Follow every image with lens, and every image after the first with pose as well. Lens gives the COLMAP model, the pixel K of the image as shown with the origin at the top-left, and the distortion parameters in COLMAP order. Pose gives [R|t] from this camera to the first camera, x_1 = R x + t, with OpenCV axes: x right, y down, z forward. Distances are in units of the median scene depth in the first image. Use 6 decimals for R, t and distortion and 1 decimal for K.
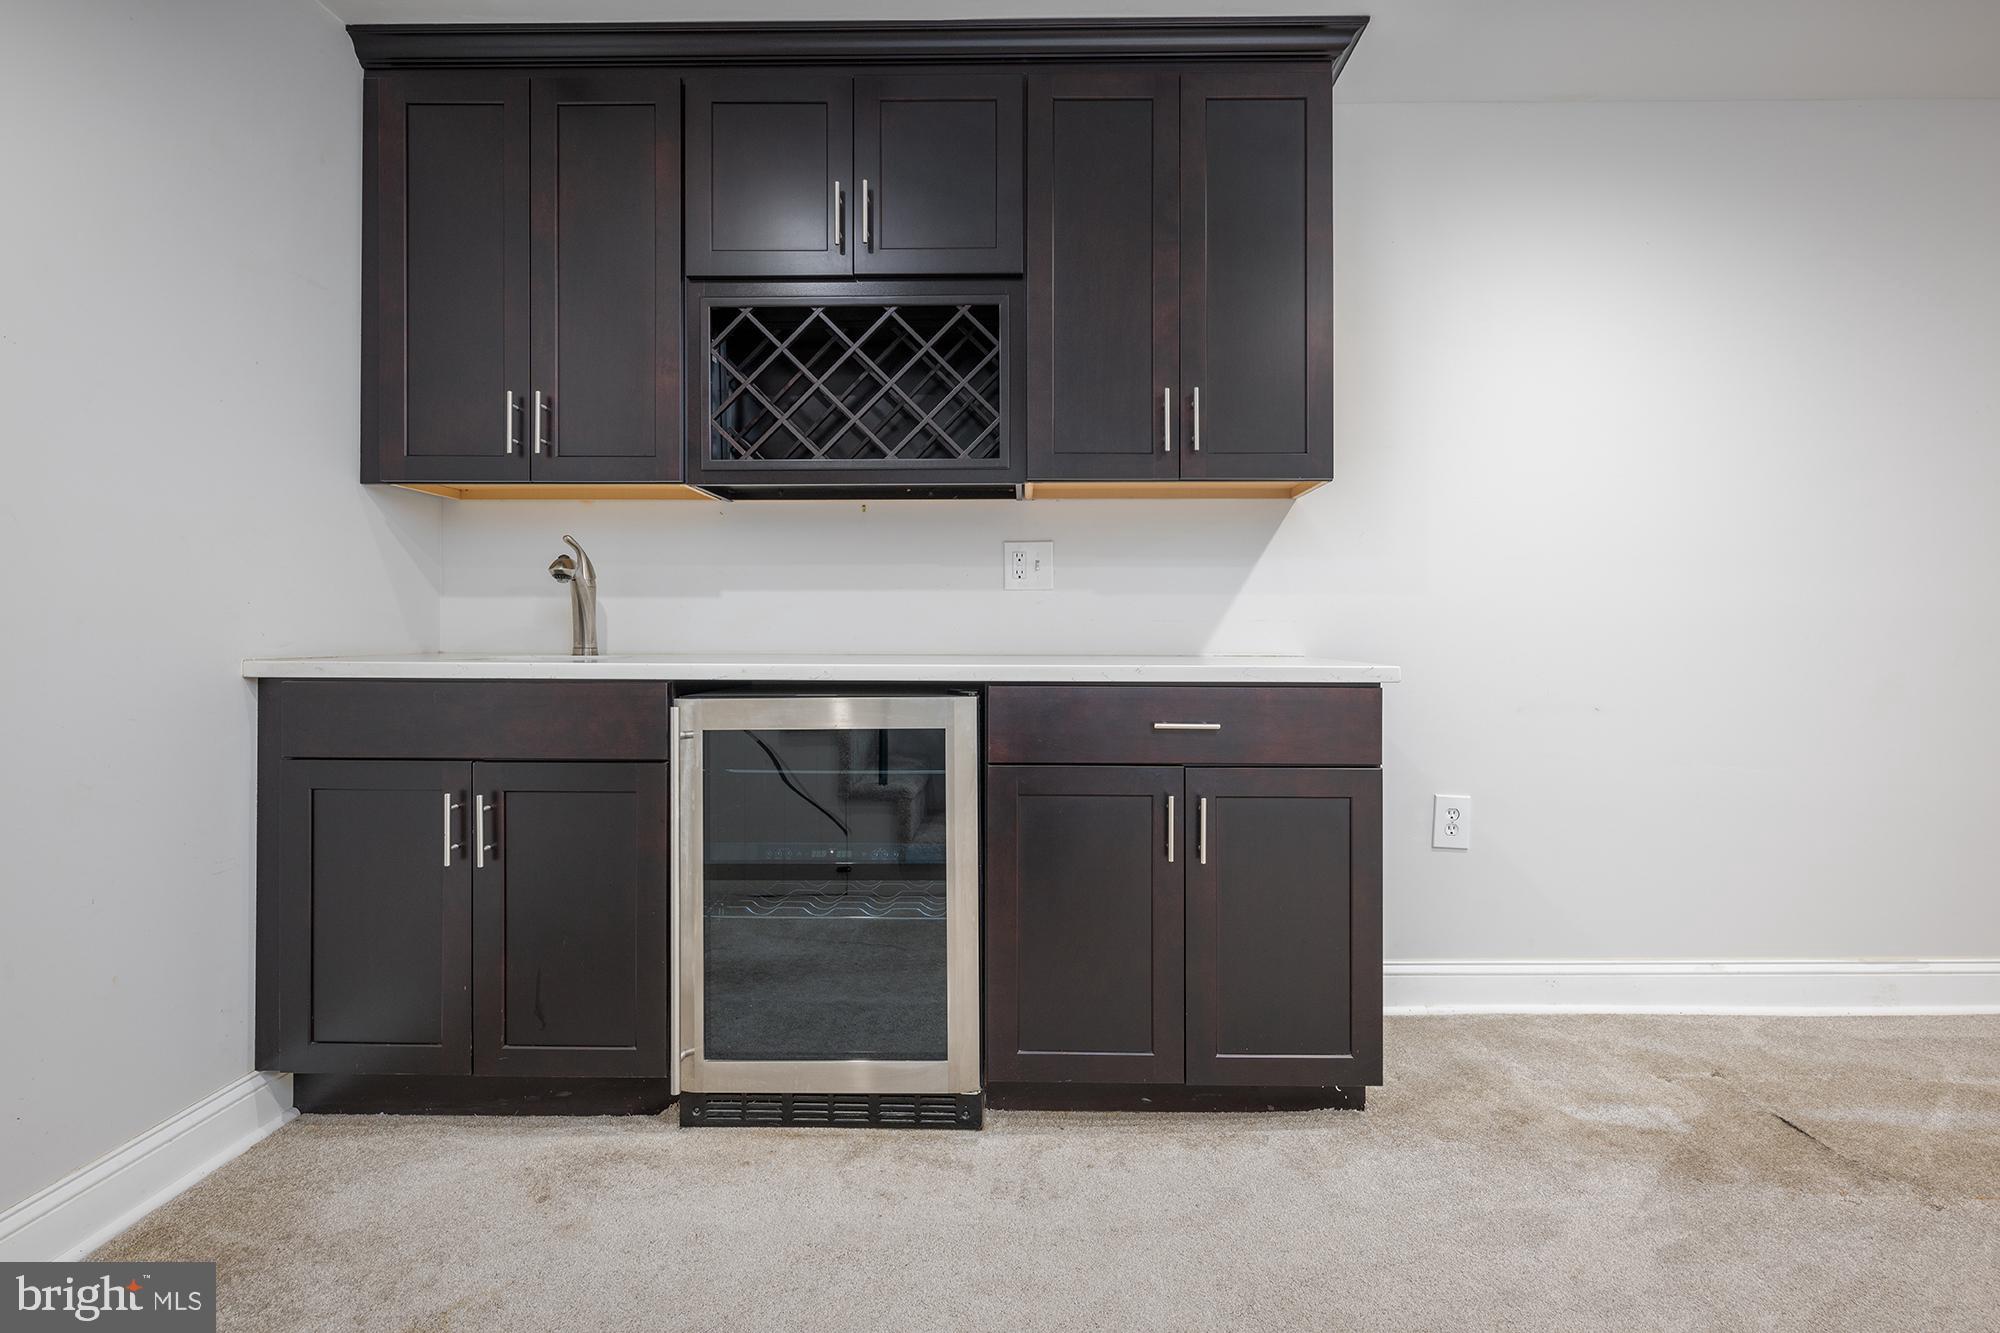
lens RADIAL K [[1017.7, 0, 996.4], [0, 1017.7, 632.1], [0, 0, 1]] dist [0.002551, -0.001311]
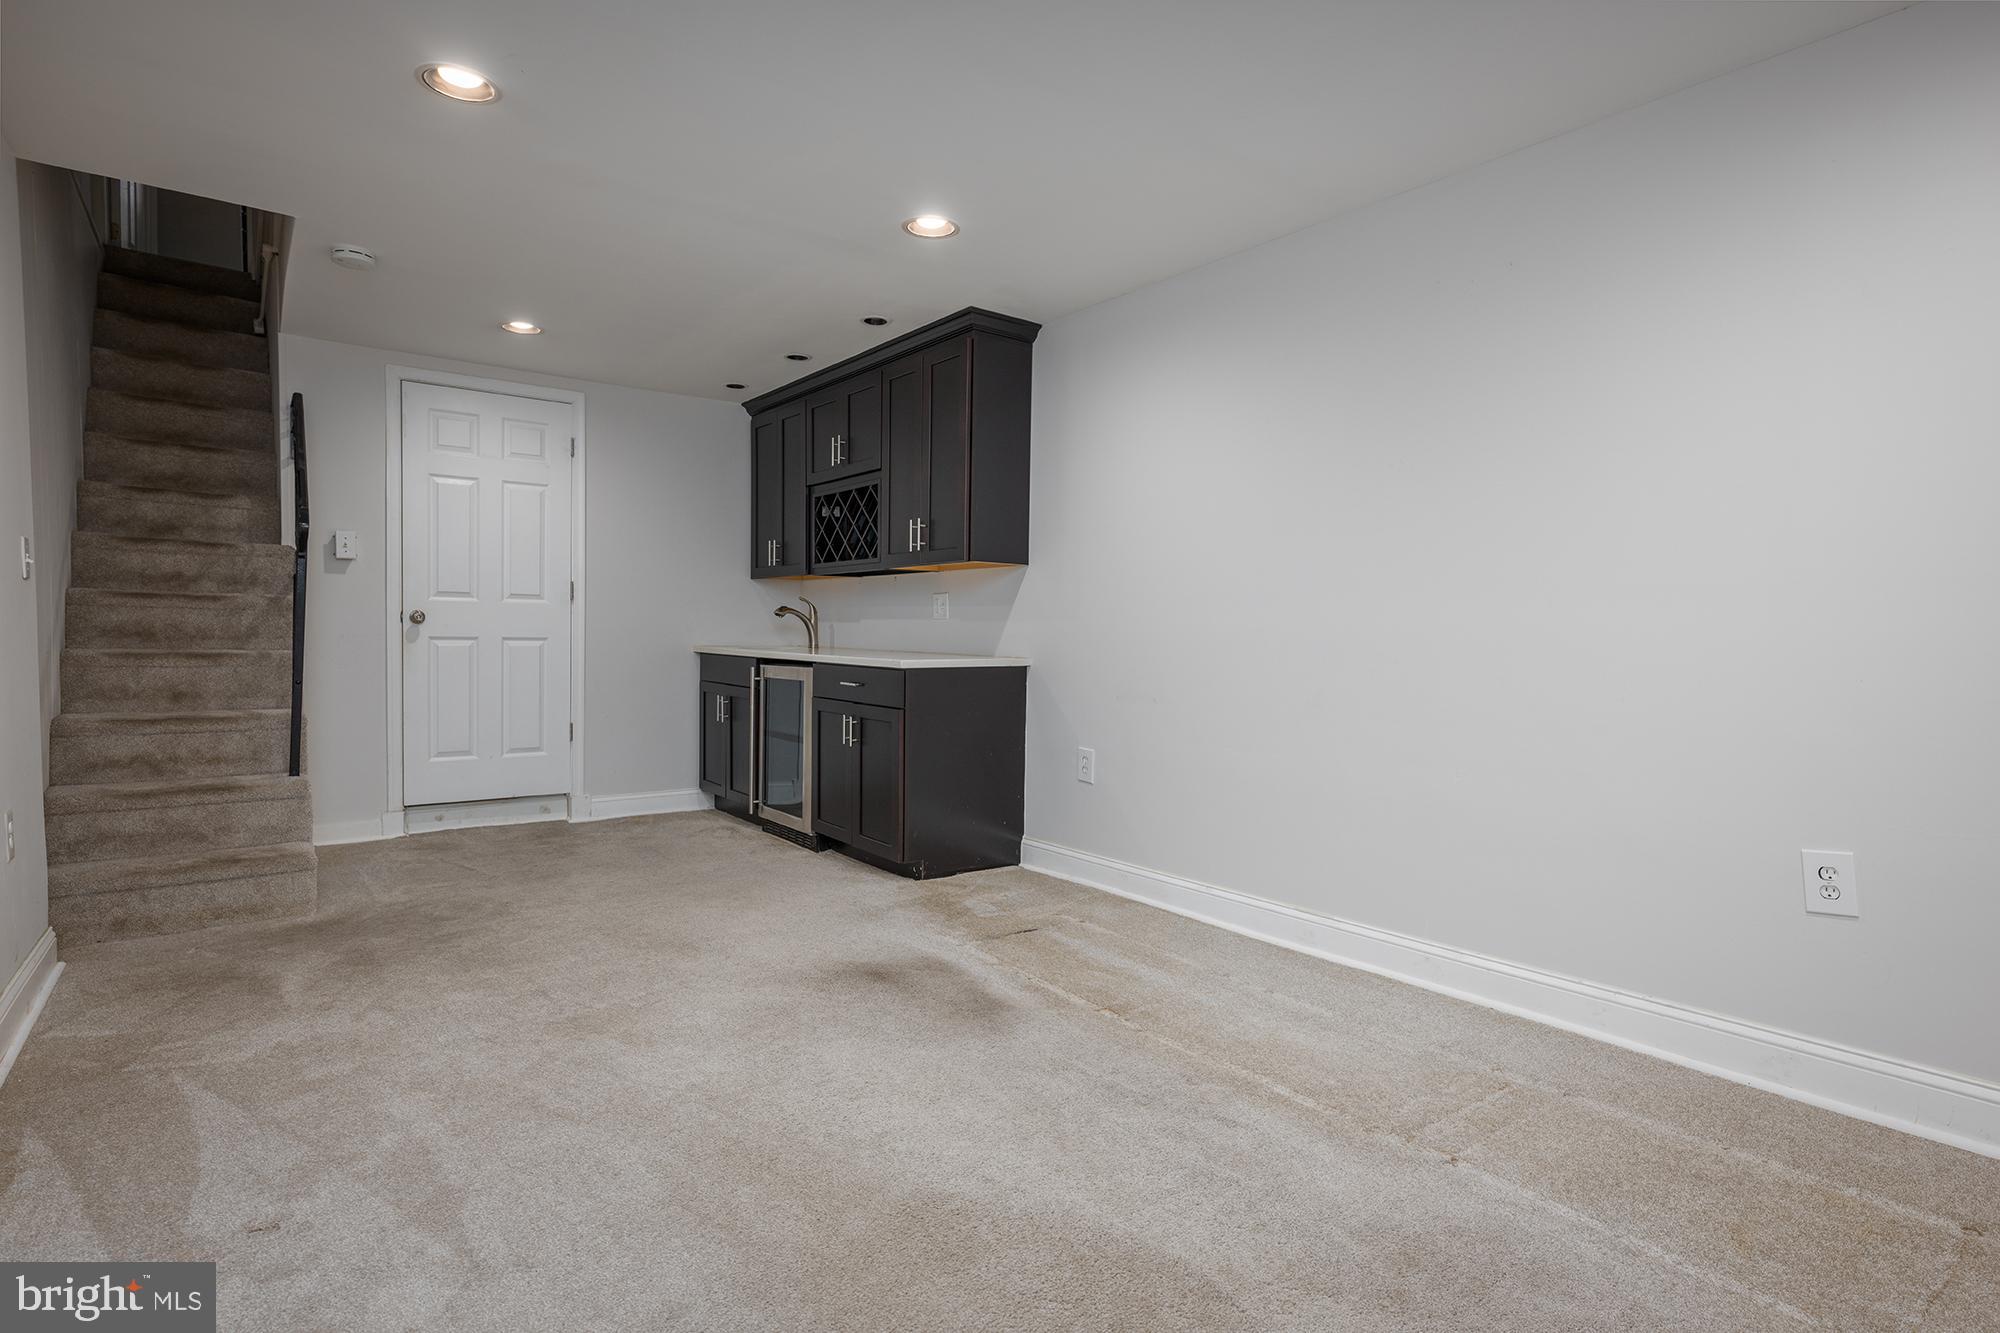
lens RADIAL K [[1017.7, 0, 1014.2], [0, 1017.7, 662.1], [0, 0, 1]] dist [0.002551, -0.001311]
pose [[0.613263, 0.027951, -0.789384, 1.819514], [-0.009704, 0.999565, 0.027854, -0.017156], [0.789819, -0.009422, 0.613267, -0.059297]]
